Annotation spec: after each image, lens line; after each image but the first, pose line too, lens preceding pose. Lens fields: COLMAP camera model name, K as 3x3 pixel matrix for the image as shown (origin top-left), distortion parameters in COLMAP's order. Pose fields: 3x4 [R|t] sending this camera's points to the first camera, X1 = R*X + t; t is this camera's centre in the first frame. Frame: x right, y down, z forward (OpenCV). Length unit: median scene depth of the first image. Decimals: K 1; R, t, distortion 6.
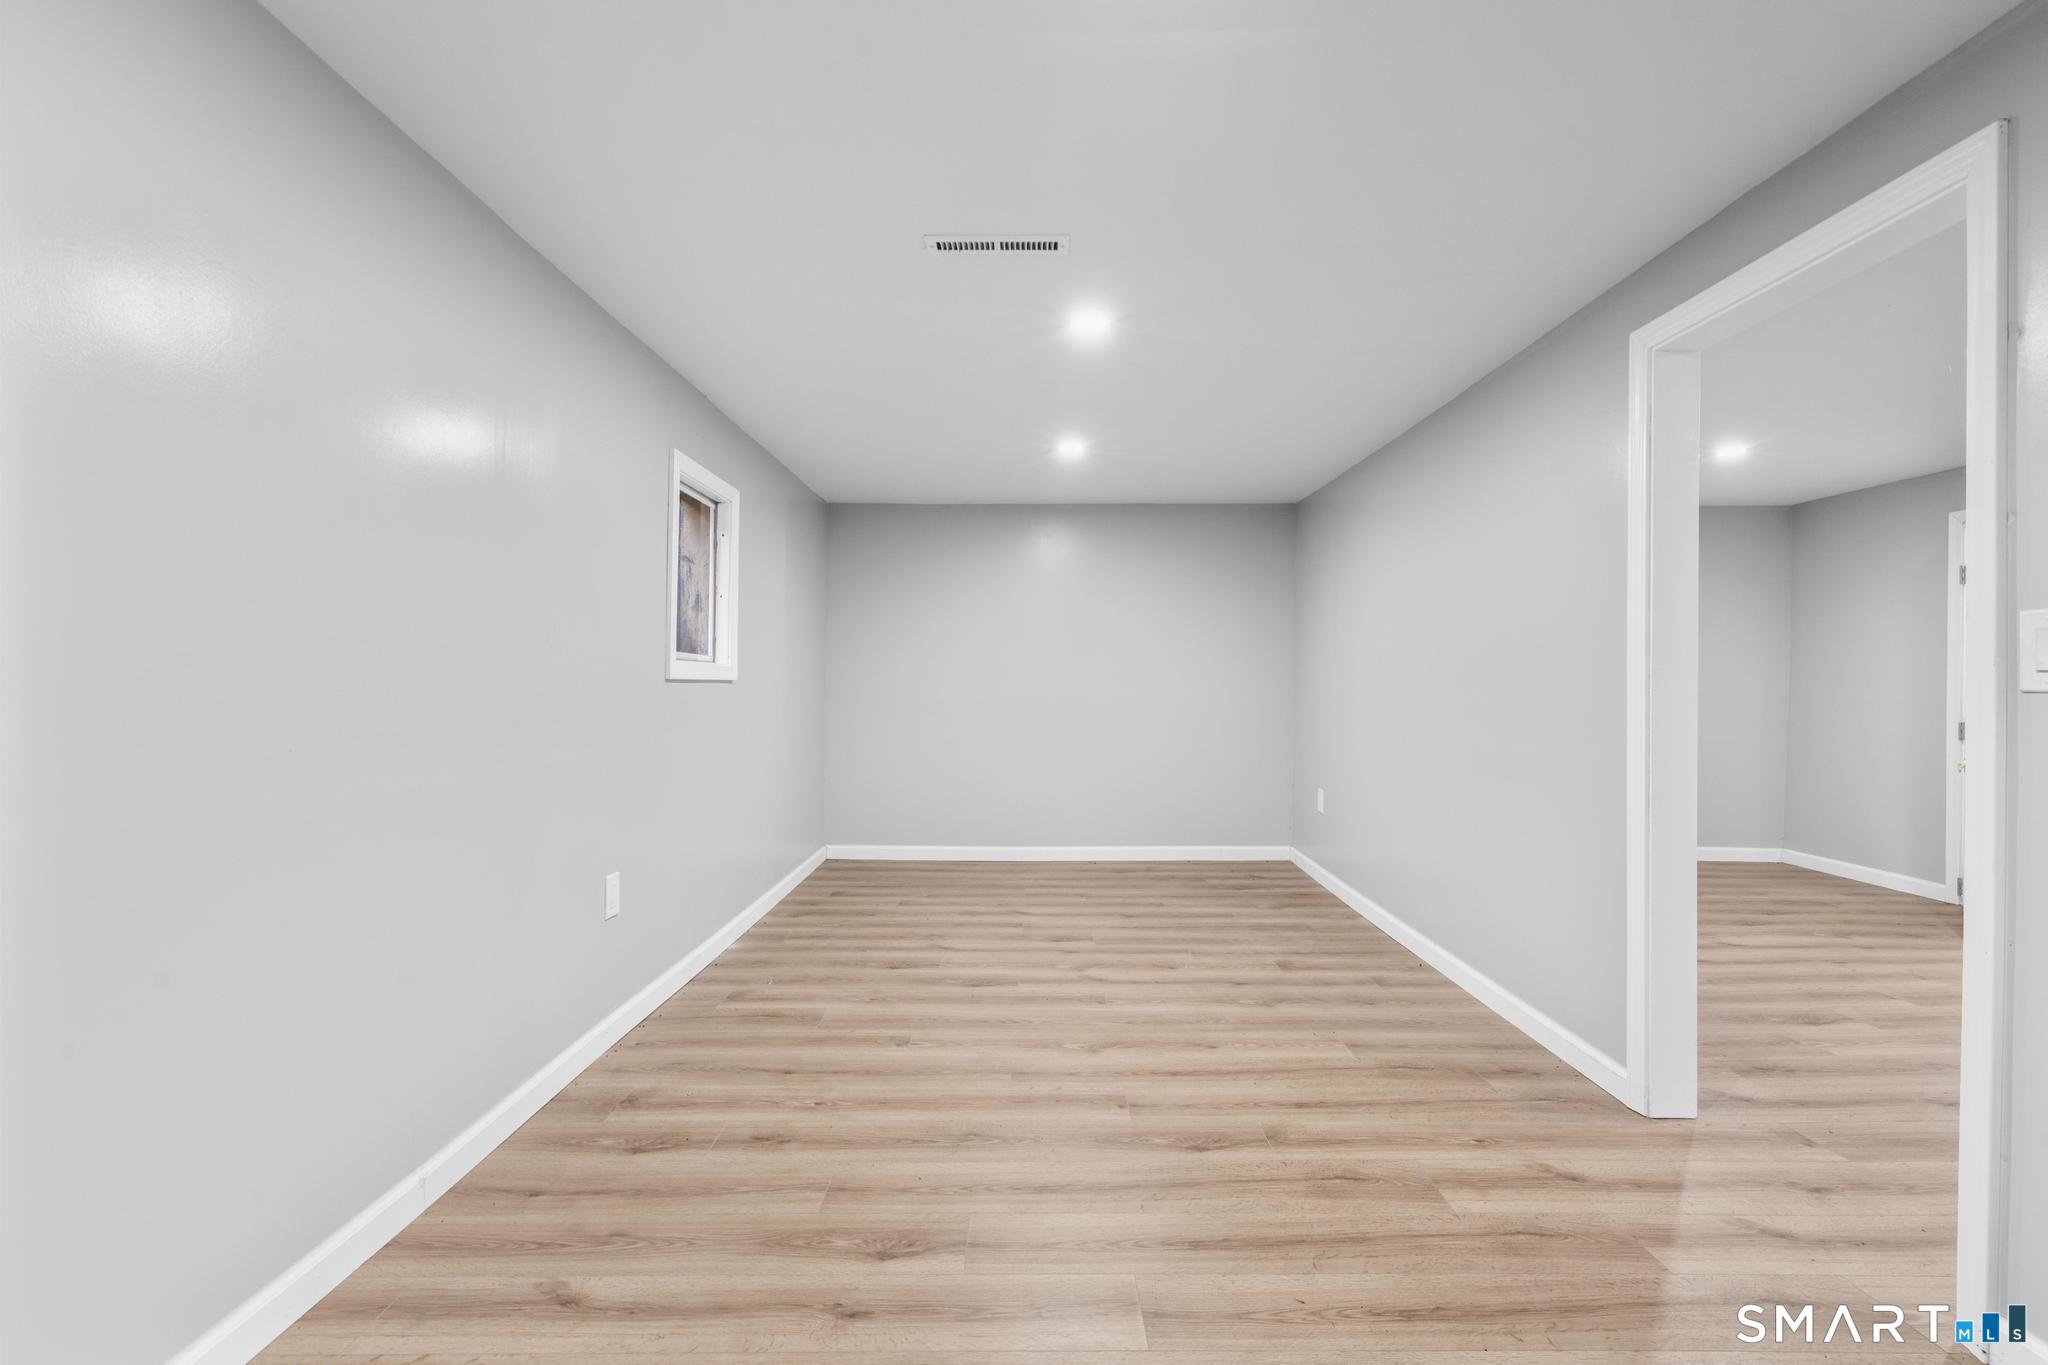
lens RADIAL K [[917.3, 0, 1020.1], [0, 917.3, 682.8], [0, 0, 1]] dist [-0.007293, 0.003764]
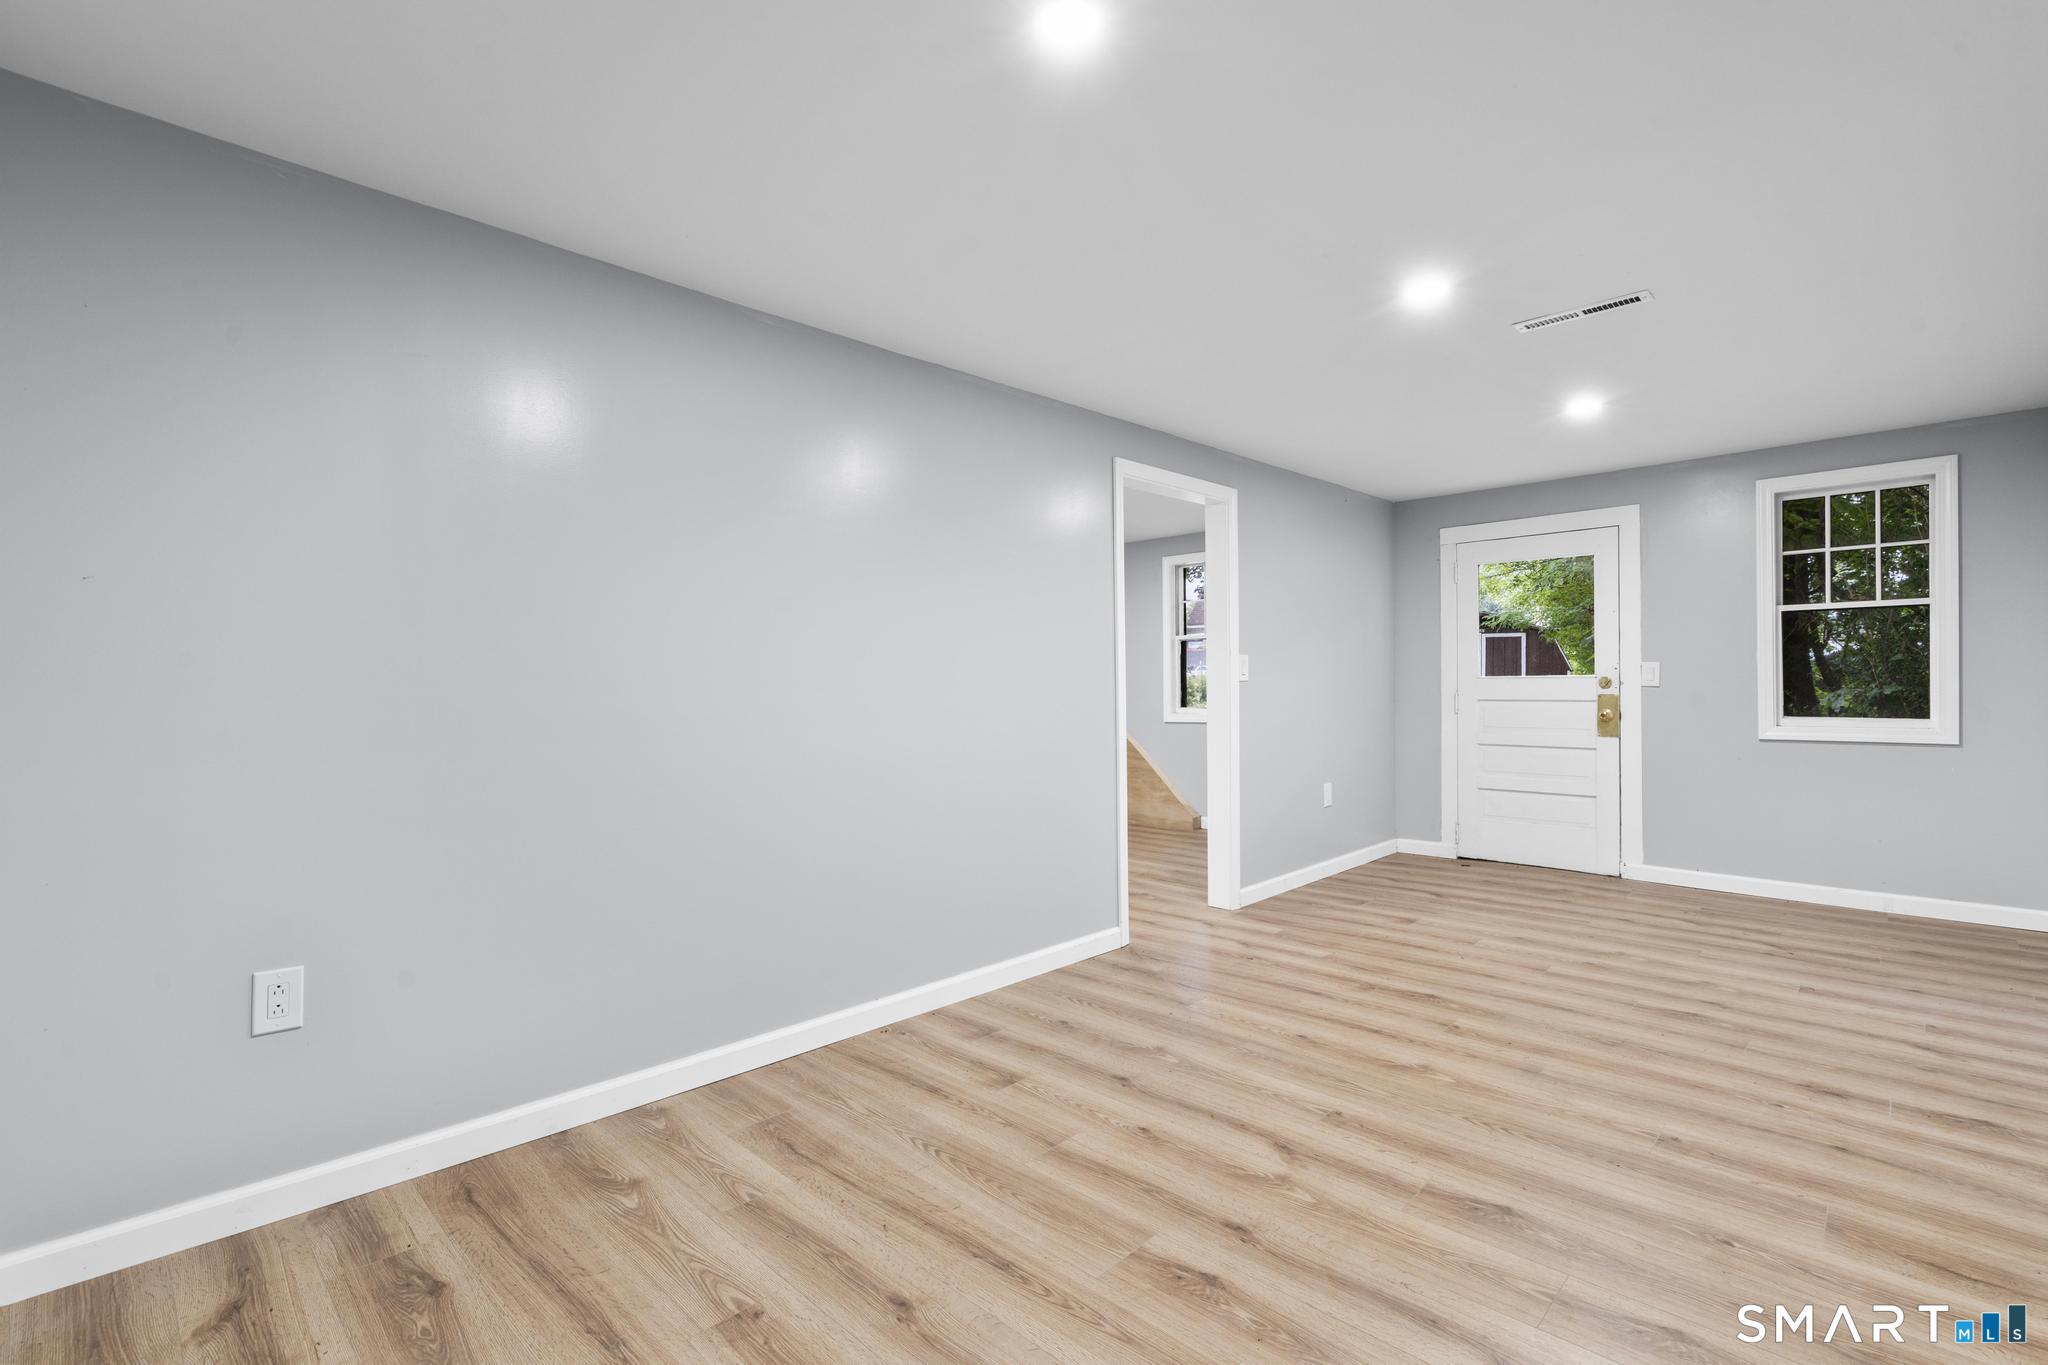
lens RADIAL K [[917.3, 0, 1024.9], [0, 917.3, 687.5], [0, 0, 1]] dist [-0.007293, 0.003764]
pose [[-0.718364, 0.000922, 0.695667, -0.296733], [0.006359, 0.999966, 0.005242, 0.003193], [-0.695639, 0.008190, -0.718345, 2.082557]]
